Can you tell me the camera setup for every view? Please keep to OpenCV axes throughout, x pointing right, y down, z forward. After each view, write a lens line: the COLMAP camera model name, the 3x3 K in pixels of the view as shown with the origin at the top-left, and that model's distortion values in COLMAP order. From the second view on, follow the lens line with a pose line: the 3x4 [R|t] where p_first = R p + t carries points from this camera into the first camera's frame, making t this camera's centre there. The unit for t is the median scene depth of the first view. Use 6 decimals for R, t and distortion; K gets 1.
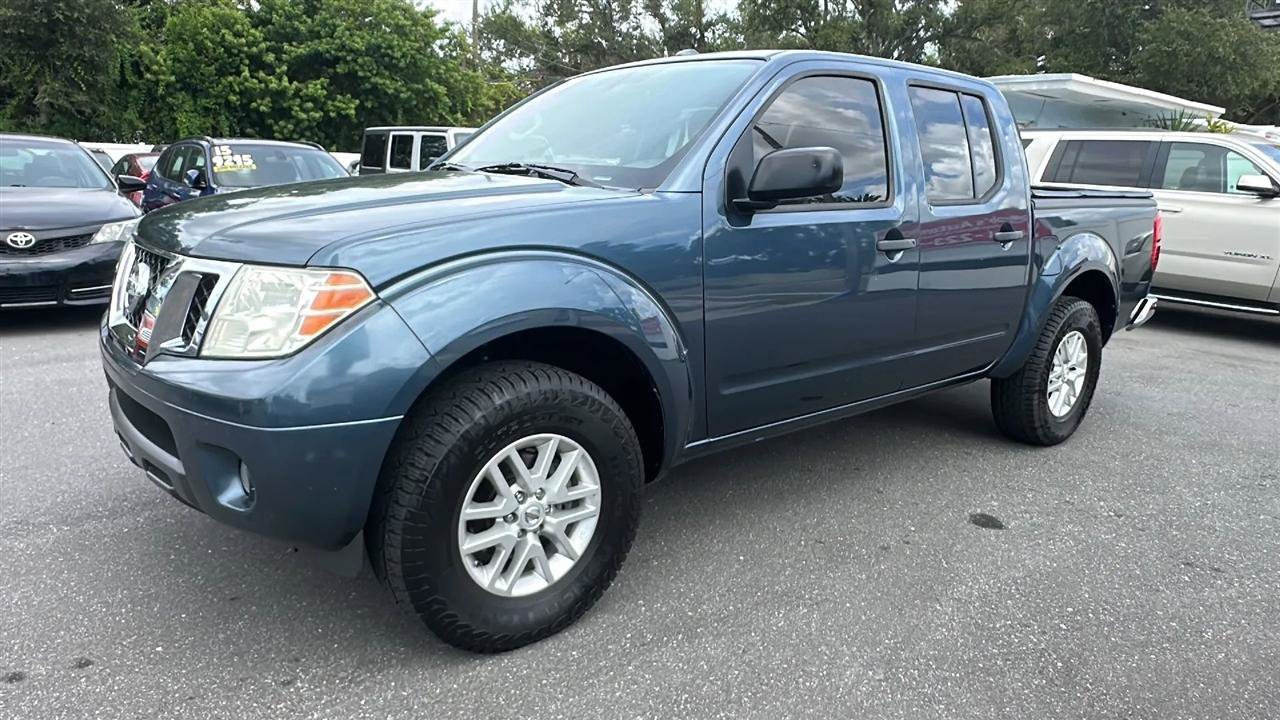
lens RADIAL K [[838.3, 0, 640.0], [0, 838.3, 360.0], [0, 0, 1]] dist [-0.007057, 0.000058]
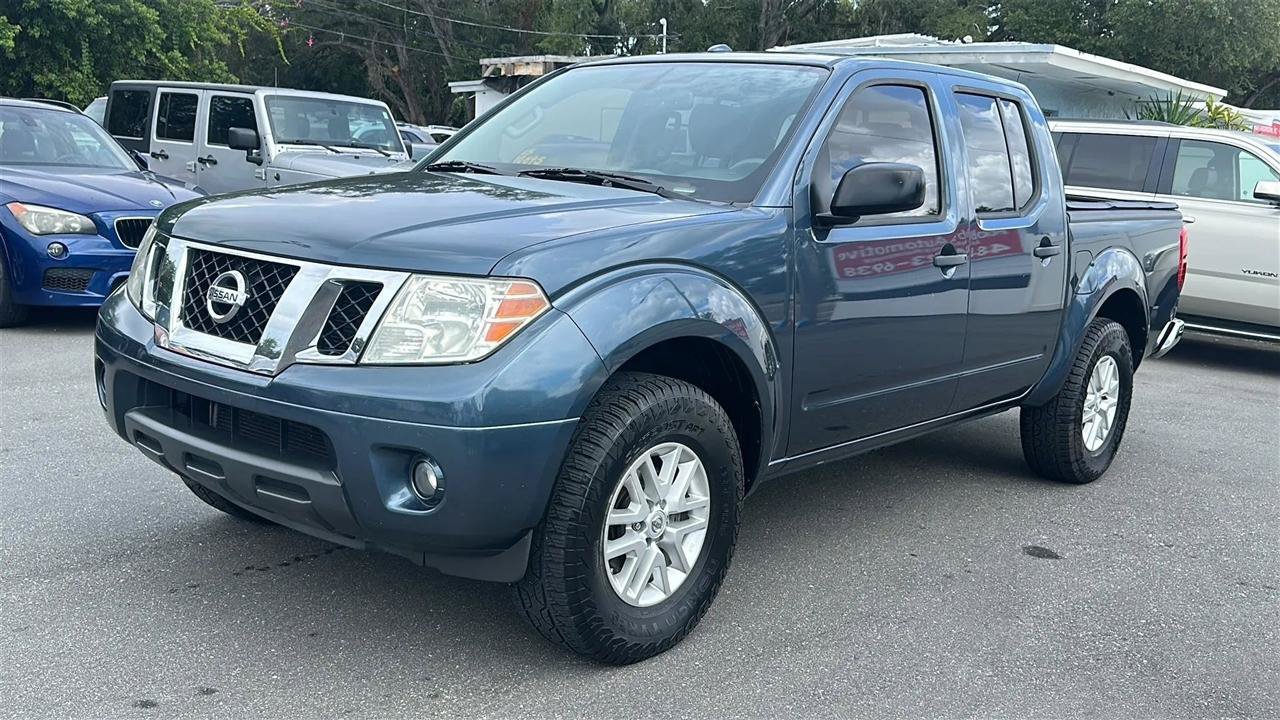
lens RADIAL K [[1228.9, 0, 640.0], [0, 1228.9, 360.0], [0, 0, 1]] dist [0.174525, -0.393202]
pose [[0.985111, -0.001619, 0.171909, -0.254322], [0.010242, 0.998732, -0.049285, 0.038258], [-0.171612, 0.050311, 0.983879, -0.295564]]
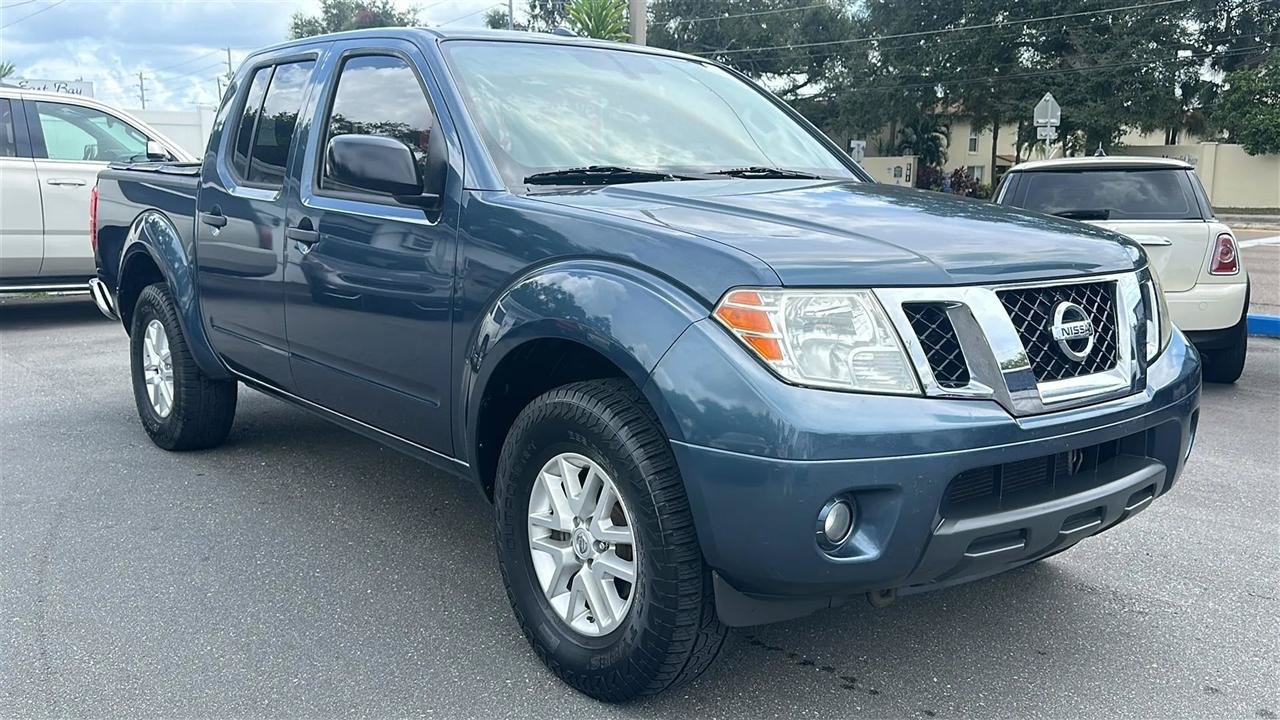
lens RADIAL K [[1129.3, 0, 640.0], [0, 1129.3, 360.0], [0, 0, 1]] dist [0.140705, -0.235945]
pose [[0.013789, -0.195666, 0.980574, -1.149790], [0.204874, 0.960414, 0.188762, -0.240674], [-0.978691, 0.198291, 0.053330, 0.900894]]
